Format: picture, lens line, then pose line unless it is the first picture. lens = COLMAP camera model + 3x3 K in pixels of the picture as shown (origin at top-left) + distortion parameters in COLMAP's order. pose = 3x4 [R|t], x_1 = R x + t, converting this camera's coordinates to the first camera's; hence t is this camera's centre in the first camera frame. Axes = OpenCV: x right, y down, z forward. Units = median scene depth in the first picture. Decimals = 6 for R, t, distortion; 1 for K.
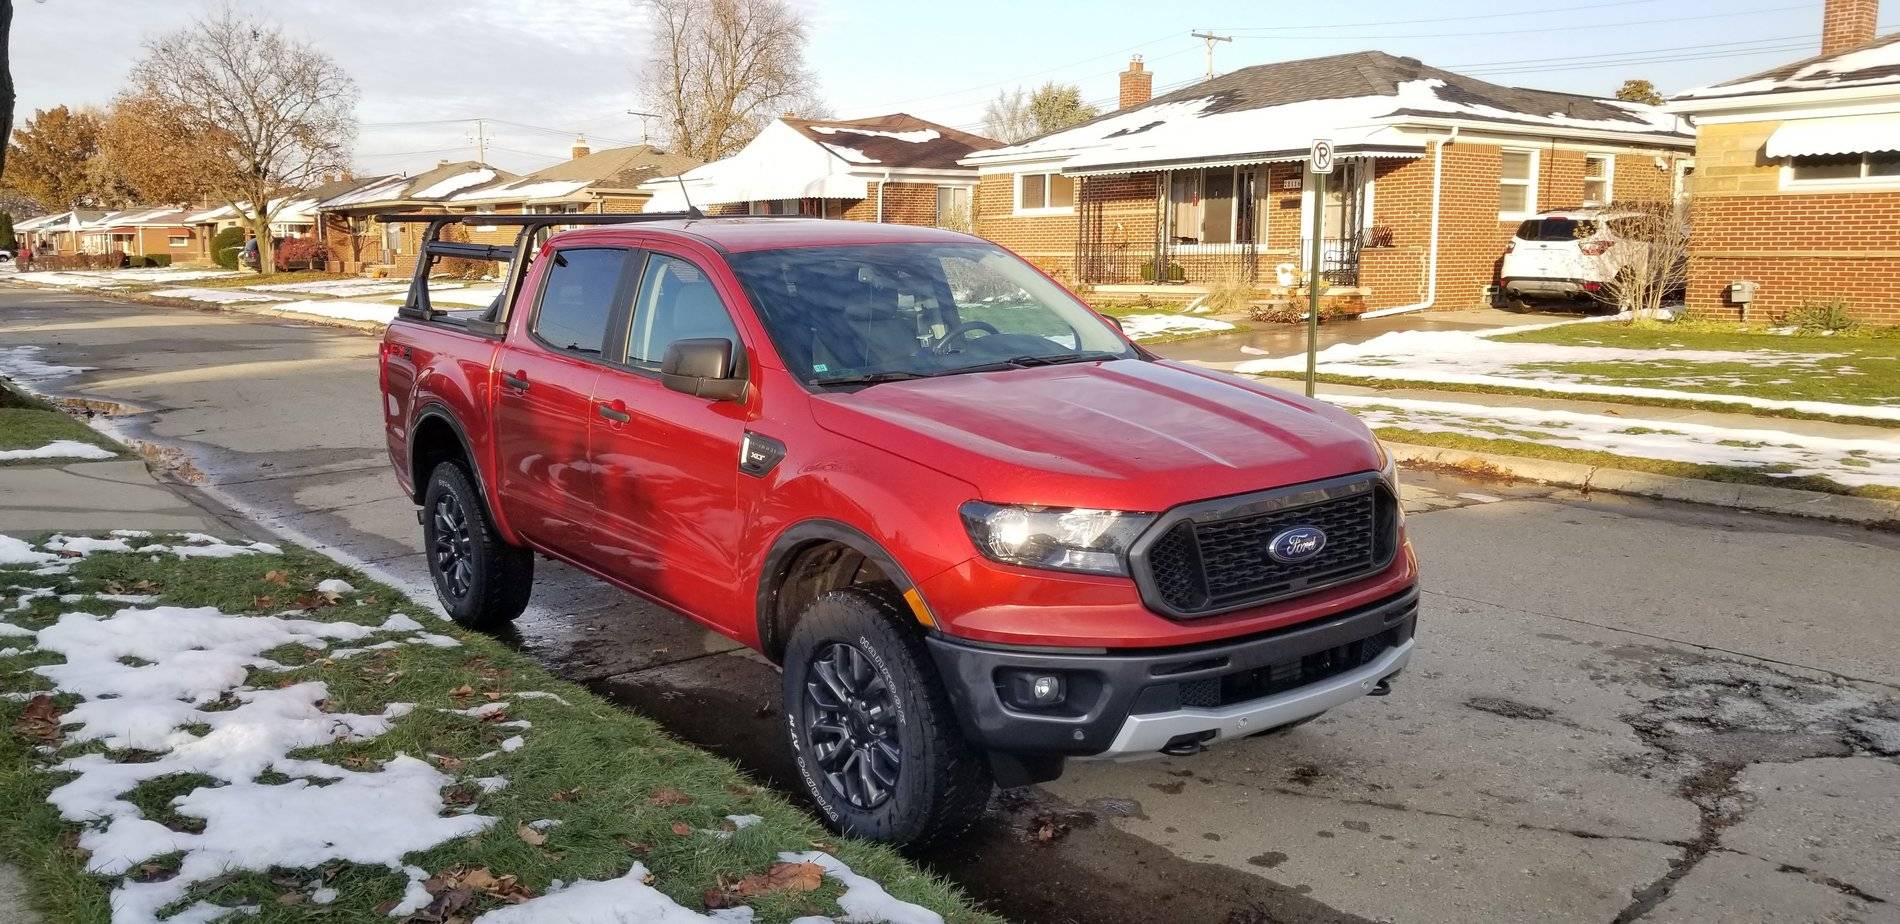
lens RADIAL K [[1554.9, 0, 934.7], [0, 1554.9, 477.5], [0, 0, 1]] dist [0.030178, -0.014095]
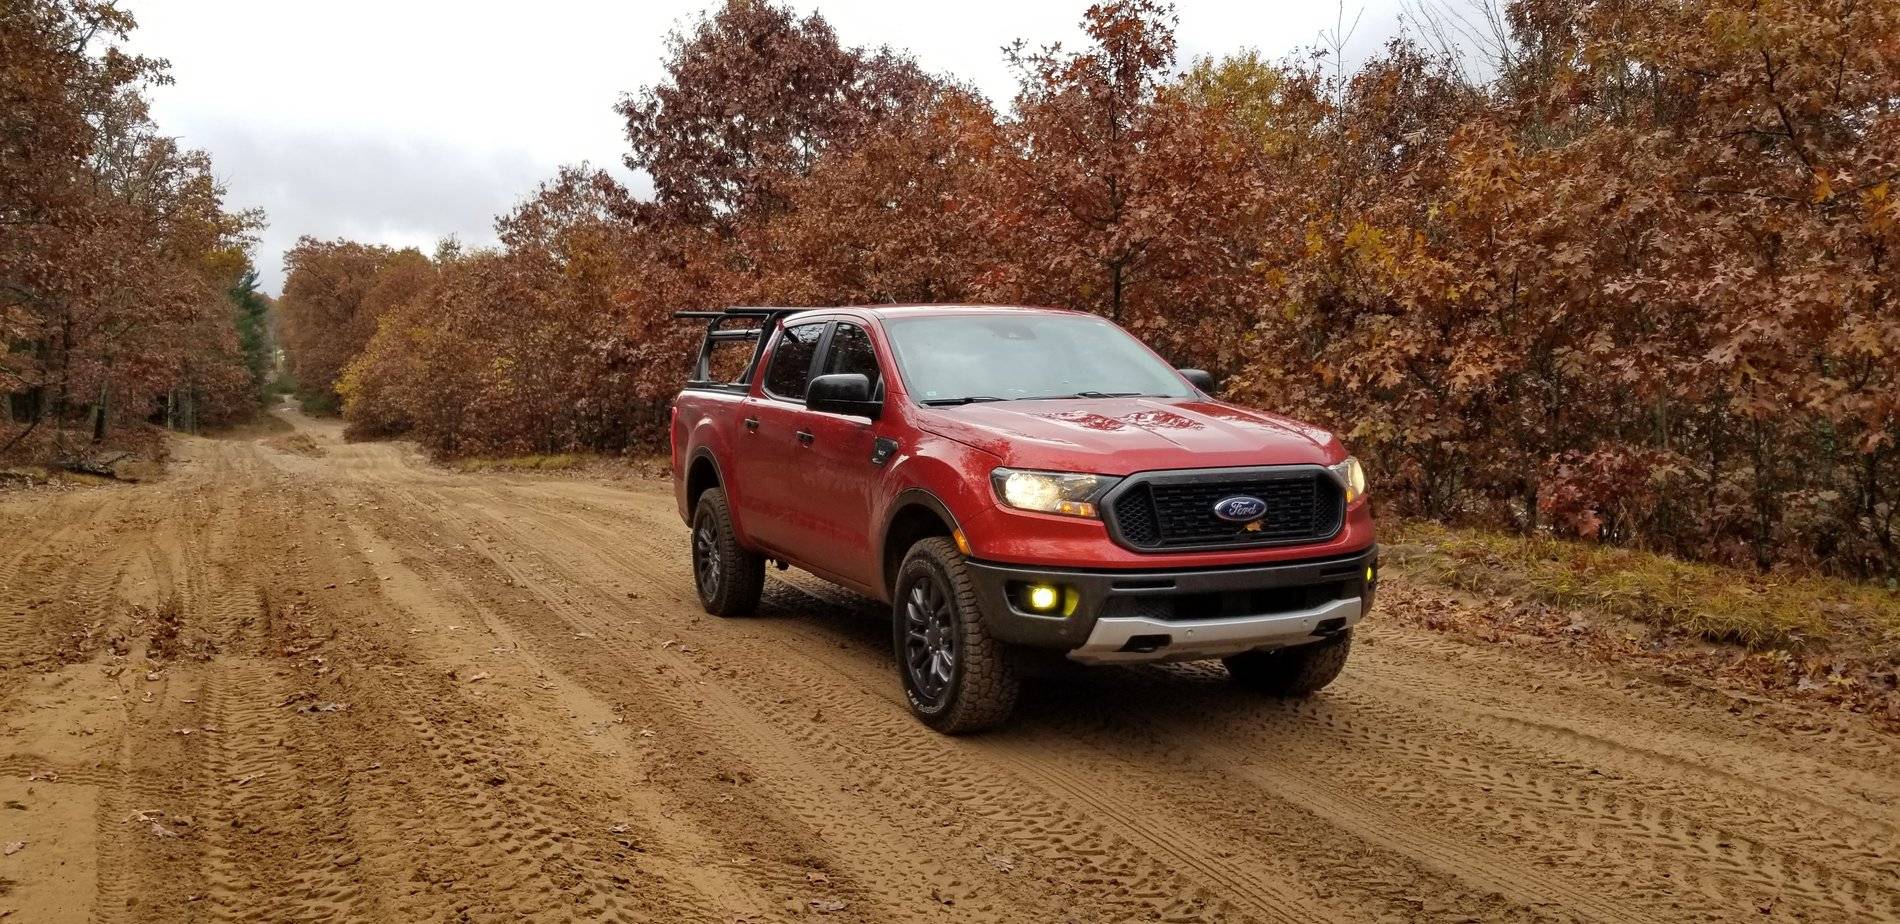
lens RADIAL K [[1554.9, 0, 947.8], [0, 1554.9, 461.2], [0, 0, 1]] dist [0.030178, -0.014095]
pose [[0.976046, 0.012548, -0.217202, 0.193264], [-0.035553, 0.994115, -0.102332, 0.105368], [0.214640, 0.107603, 0.970748, -0.273247]]
